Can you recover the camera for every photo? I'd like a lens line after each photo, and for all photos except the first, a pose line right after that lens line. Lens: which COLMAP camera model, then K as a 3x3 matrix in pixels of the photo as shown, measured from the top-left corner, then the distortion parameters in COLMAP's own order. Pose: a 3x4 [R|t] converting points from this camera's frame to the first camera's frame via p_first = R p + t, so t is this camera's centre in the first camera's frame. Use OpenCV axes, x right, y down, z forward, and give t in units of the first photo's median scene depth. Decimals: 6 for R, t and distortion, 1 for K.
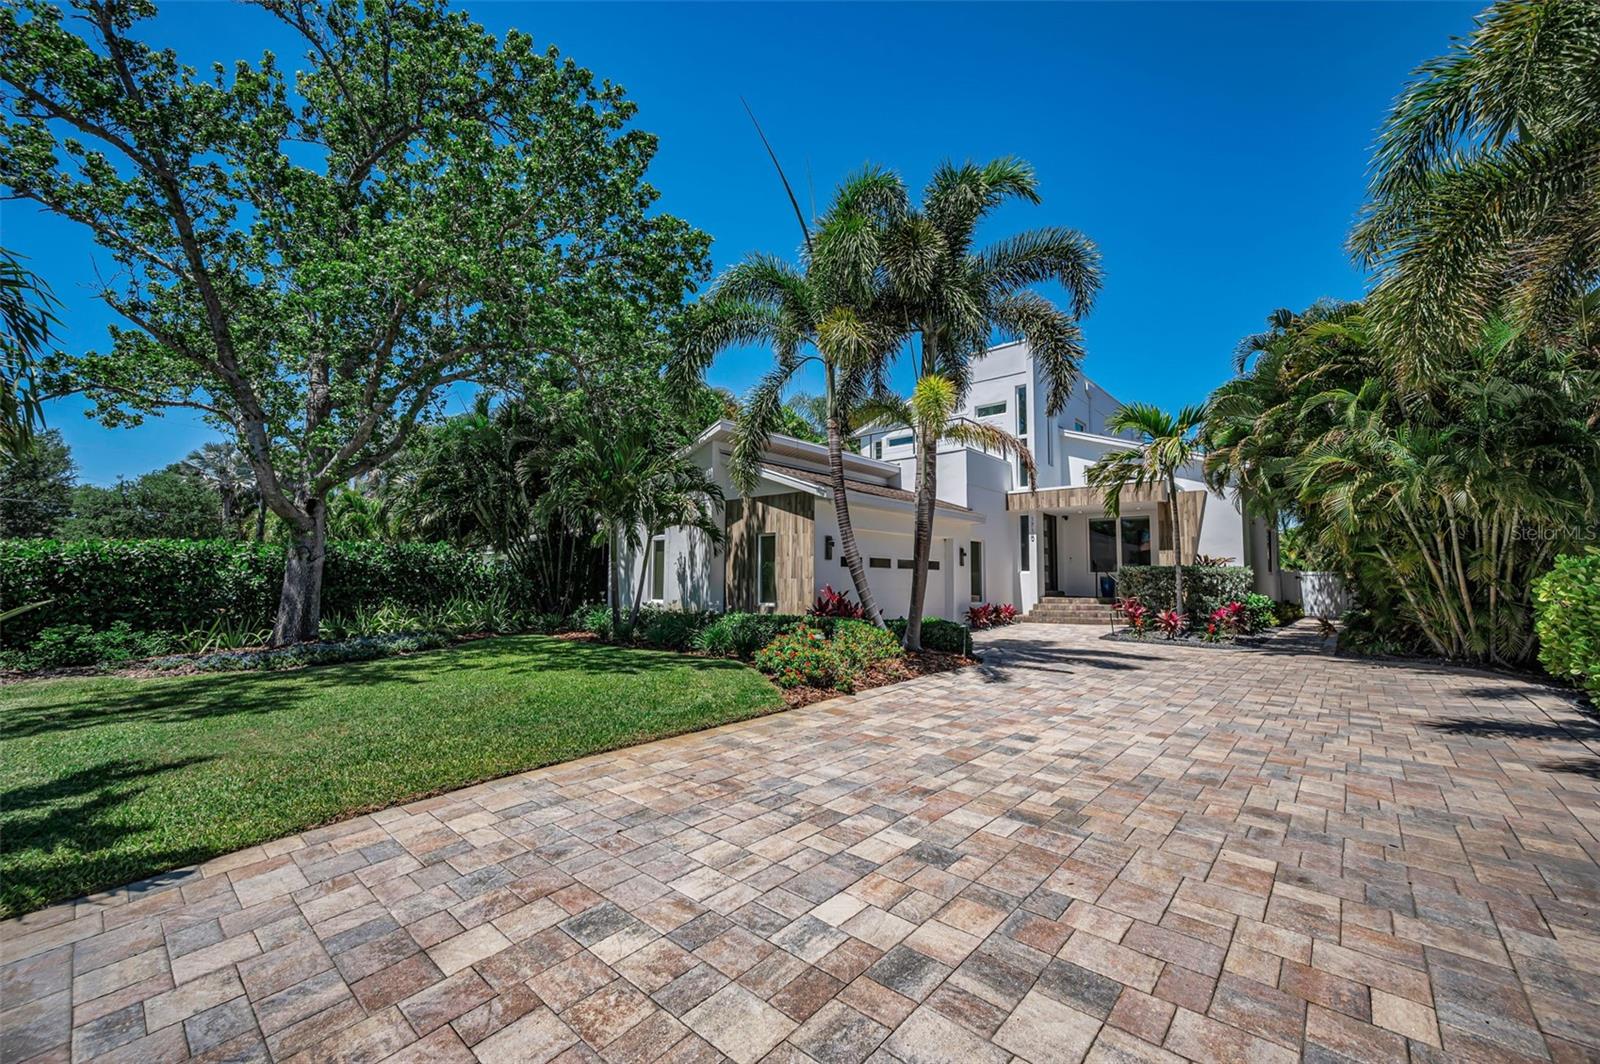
lens RADIAL K [[630.3, 0, 800.0], [0, 630.3, 532.0], [0, 0, 1]] dist [0.000922, 0.000043]
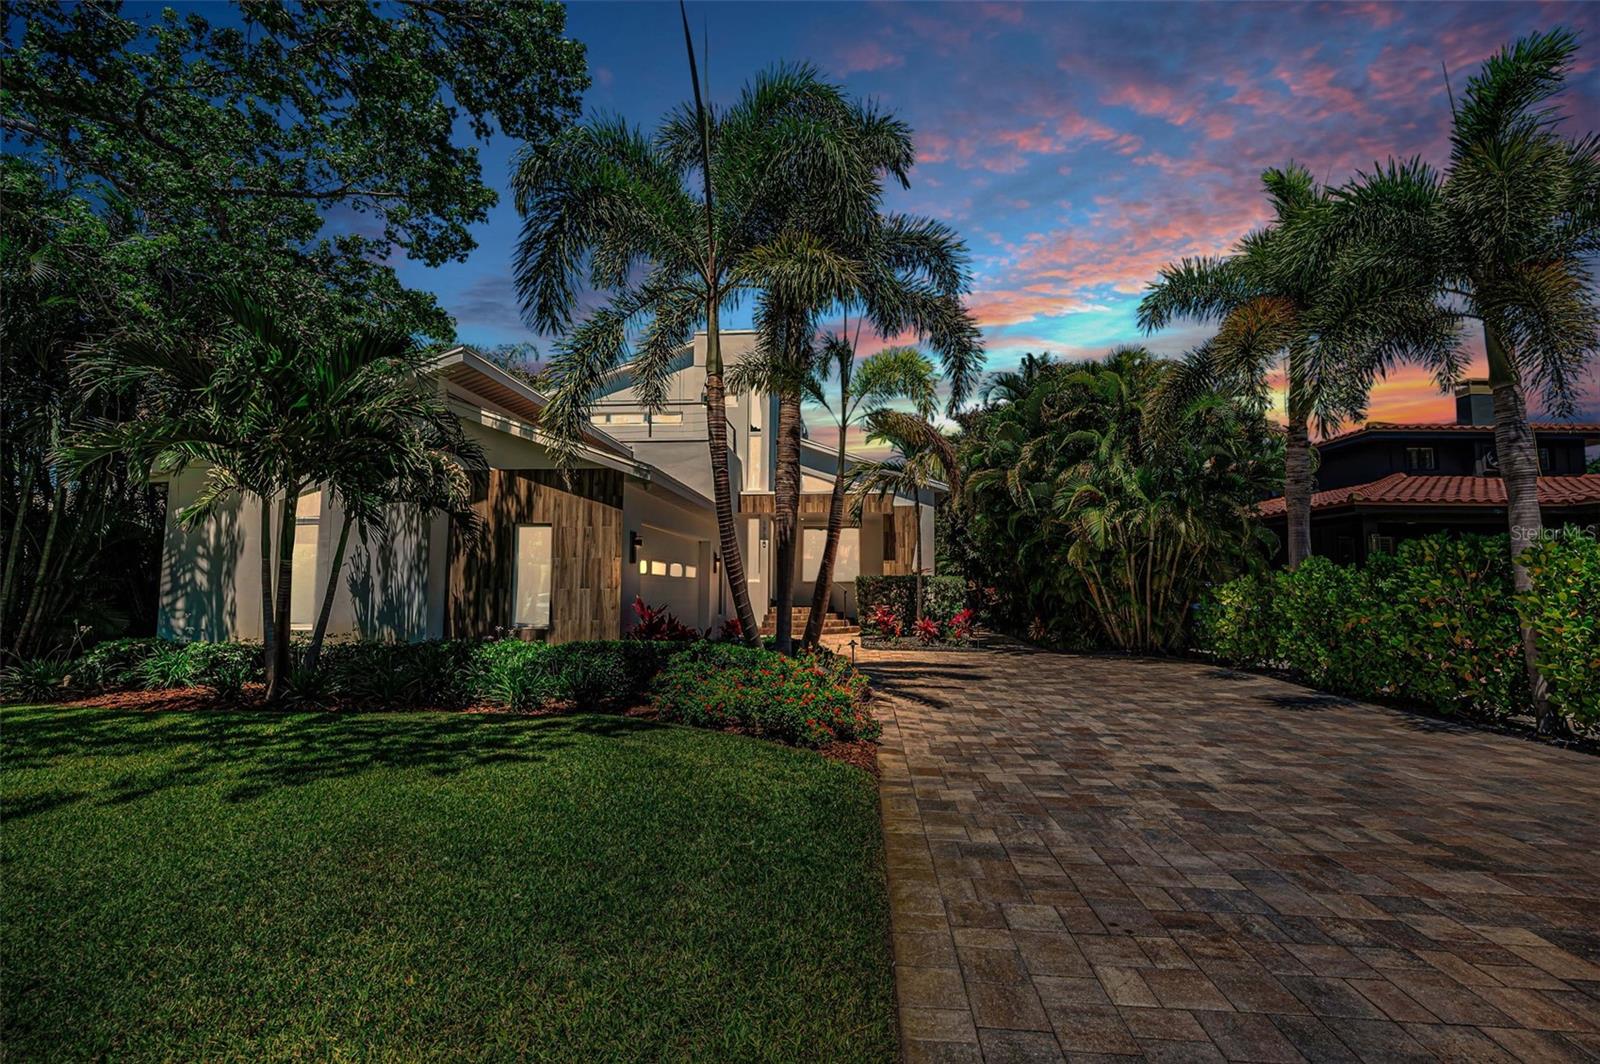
lens RADIAL K [[684.8, 0, 800.0], [0, 684.8, 532.0], [0, 0, 1]] dist [0.002857, 0.000120]
pose [[0.795061, 0.046851, 0.604717, -0.761547], [-0.043832, 0.998844, -0.019758, 0.036550], [-0.604943, -0.010797, 0.796196, 0.619479]]
